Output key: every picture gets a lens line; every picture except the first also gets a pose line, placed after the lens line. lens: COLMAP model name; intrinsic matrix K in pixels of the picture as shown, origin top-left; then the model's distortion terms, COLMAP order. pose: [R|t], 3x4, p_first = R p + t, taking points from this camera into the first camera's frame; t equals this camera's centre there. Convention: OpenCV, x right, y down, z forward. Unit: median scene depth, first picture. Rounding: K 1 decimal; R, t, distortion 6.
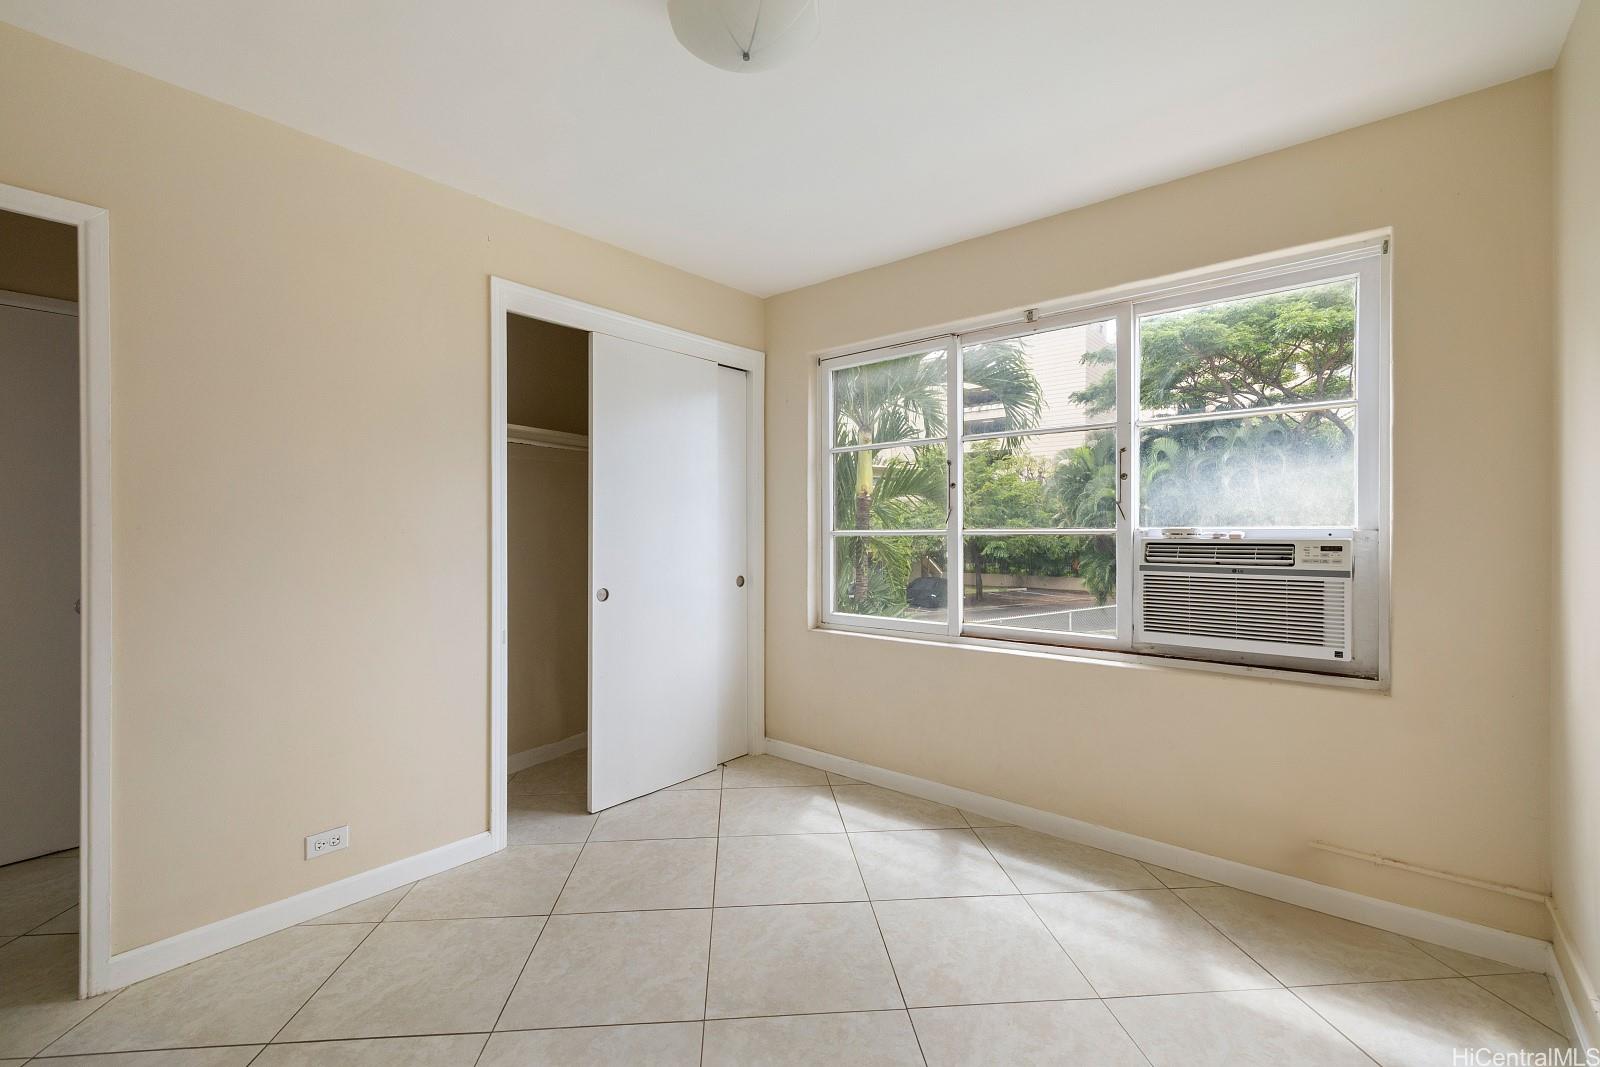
lens RADIAL K [[689.1, 0, 794.6], [0, 689.1, 531.3], [0, 0, 1]] dist [0.001063, 0.000643]
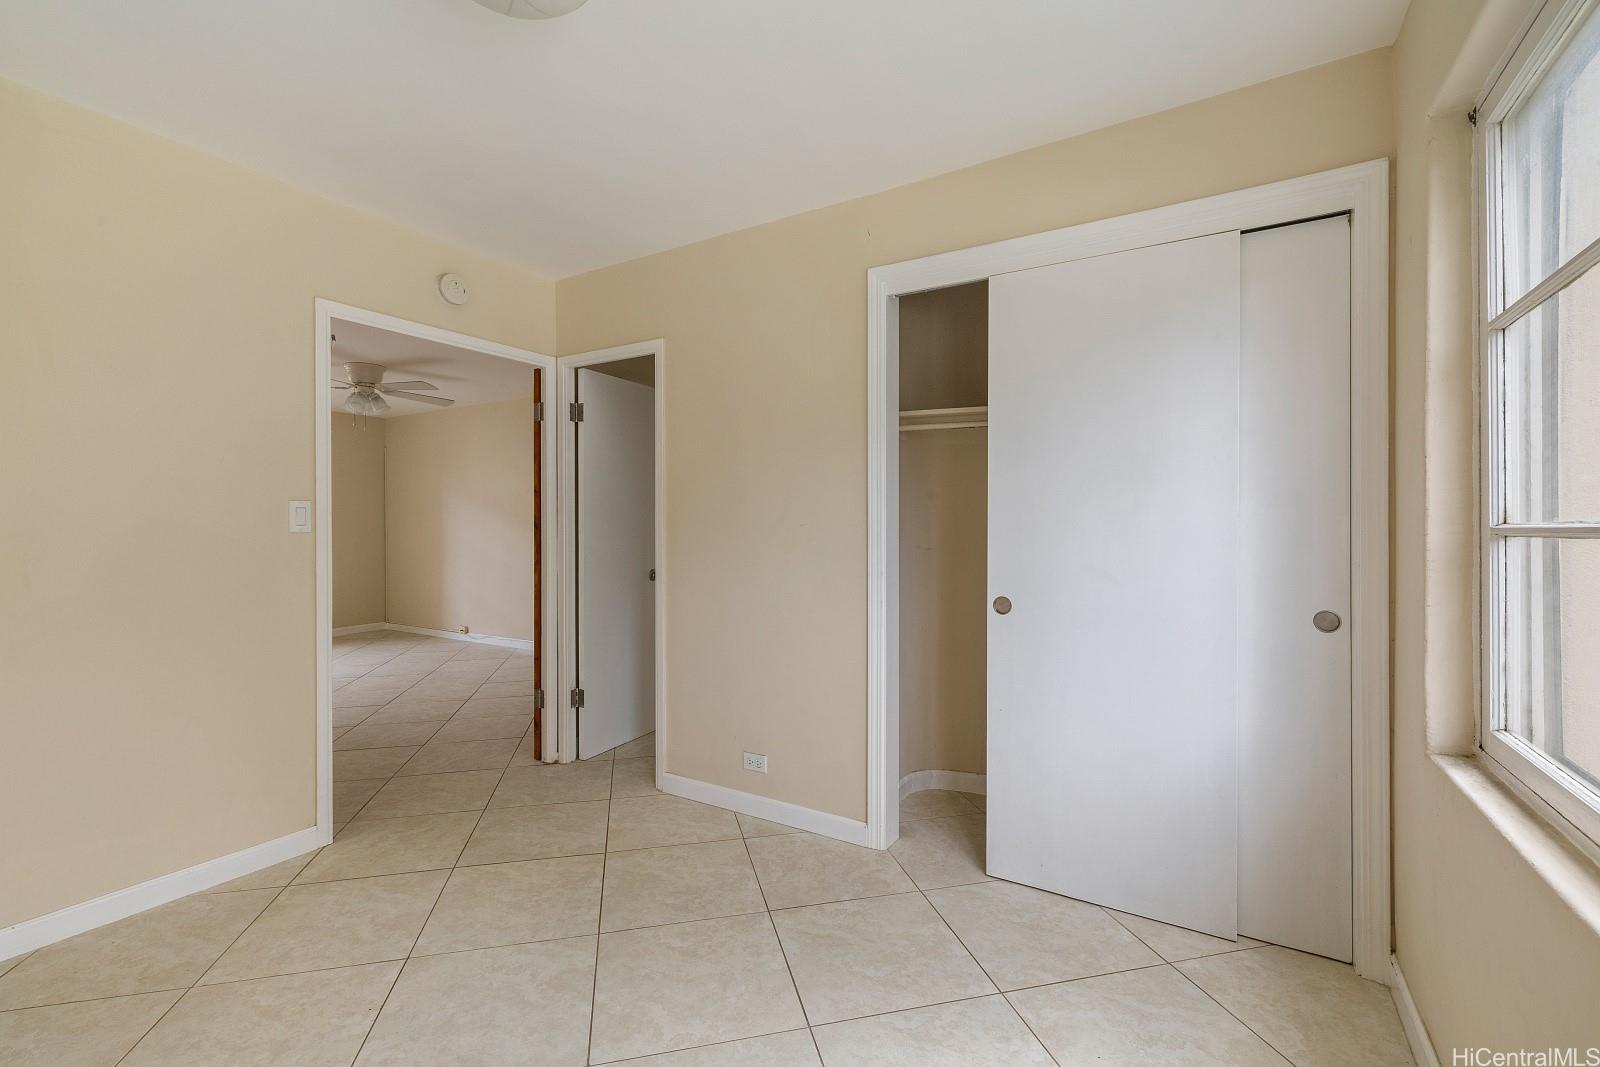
lens RADIAL K [[689.1, 0, 806.0], [0, 689.1, 523.7], [0, 0, 1]] dist [0.001063, 0.000643]
pose [[0.161701, -0.002007, -0.986838, 0.554729], [-0.002493, 0.999994, -0.002442, 0.001560], [0.986837, 0.002855, 0.161695, 0.780965]]
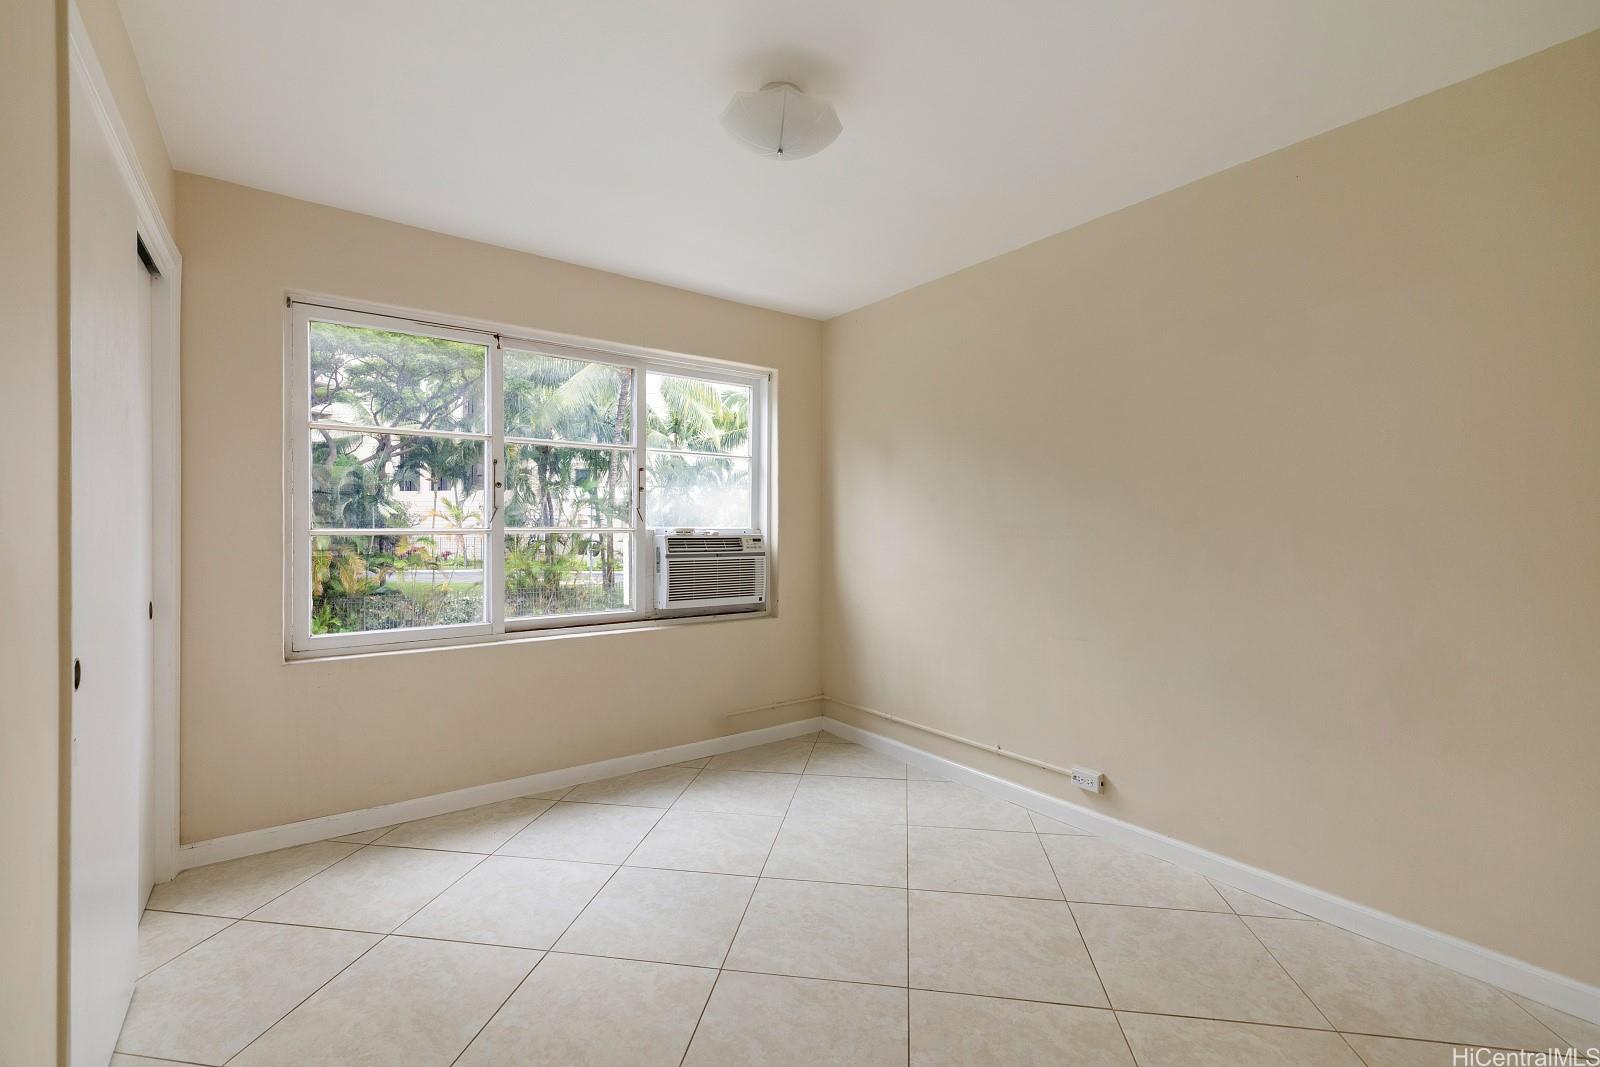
lens RADIAL K [[689.1, 0, 794.0], [0, 689.1, 533.8], [0, 0, 1]] dist [0.001063, 0.000643]
pose [[0.234953, -0.003482, 0.972000, -0.814003], [-0.000478, 0.999993, 0.003698, 0.002199], [-0.972007, -0.001333, 0.234950, 0.430667]]
